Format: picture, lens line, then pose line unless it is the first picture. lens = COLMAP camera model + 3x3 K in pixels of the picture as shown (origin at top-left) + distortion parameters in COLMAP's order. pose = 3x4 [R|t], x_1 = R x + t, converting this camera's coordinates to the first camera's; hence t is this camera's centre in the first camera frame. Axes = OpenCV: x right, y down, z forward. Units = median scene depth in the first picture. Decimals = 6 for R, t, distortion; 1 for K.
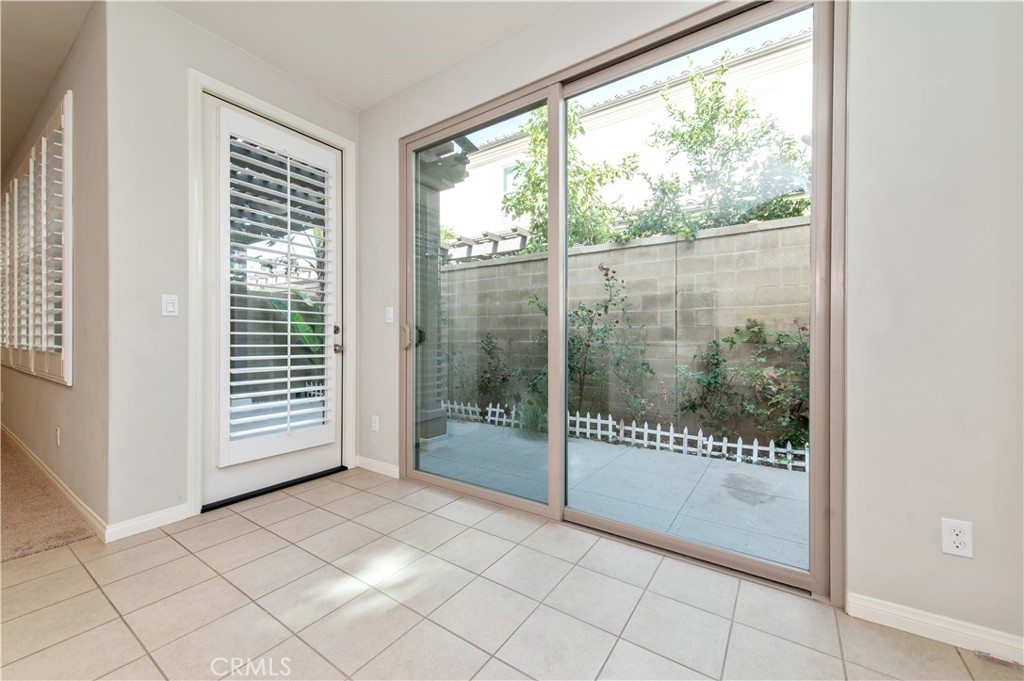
lens RADIAL K [[401.1, 0, 535.5], [0, 401.1, 346.6], [0, 0, 1]] dist [0.013425, -0.002821]
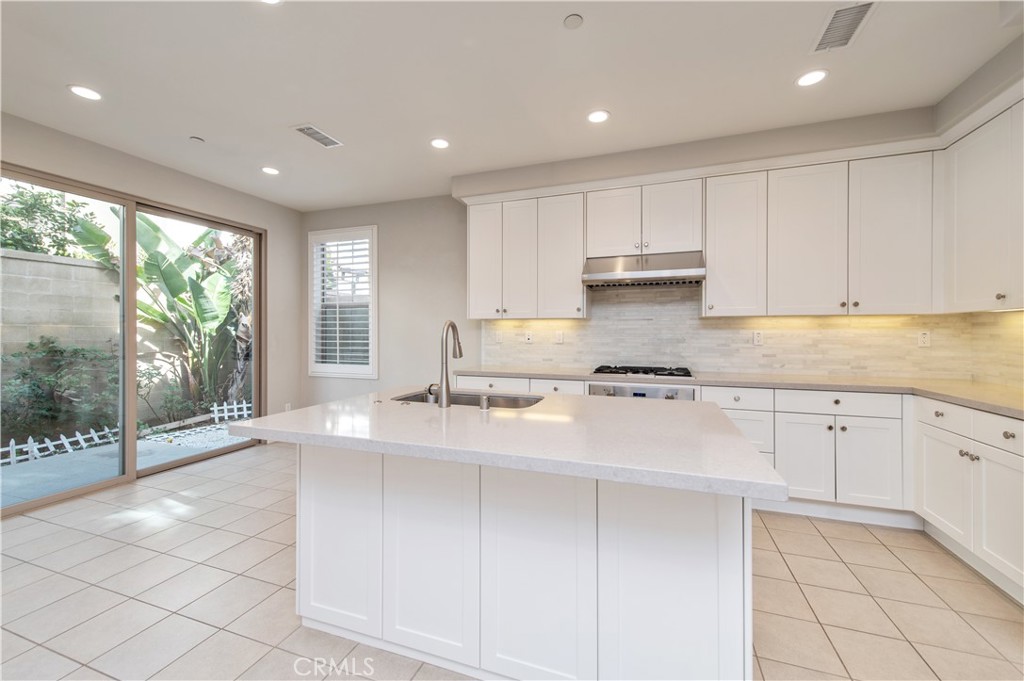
lens RADIAL K [[401.1, 0, 512.0], [0, 401.1, 334.4], [0, 0, 1]] dist [0.013425, -0.002821]
pose [[-0.235638, -0.010209, 0.971787, -1.015828], [0.008693, 0.999883, 0.012612, -0.082653], [-0.971802, 0.011420, -0.235521, -0.041805]]
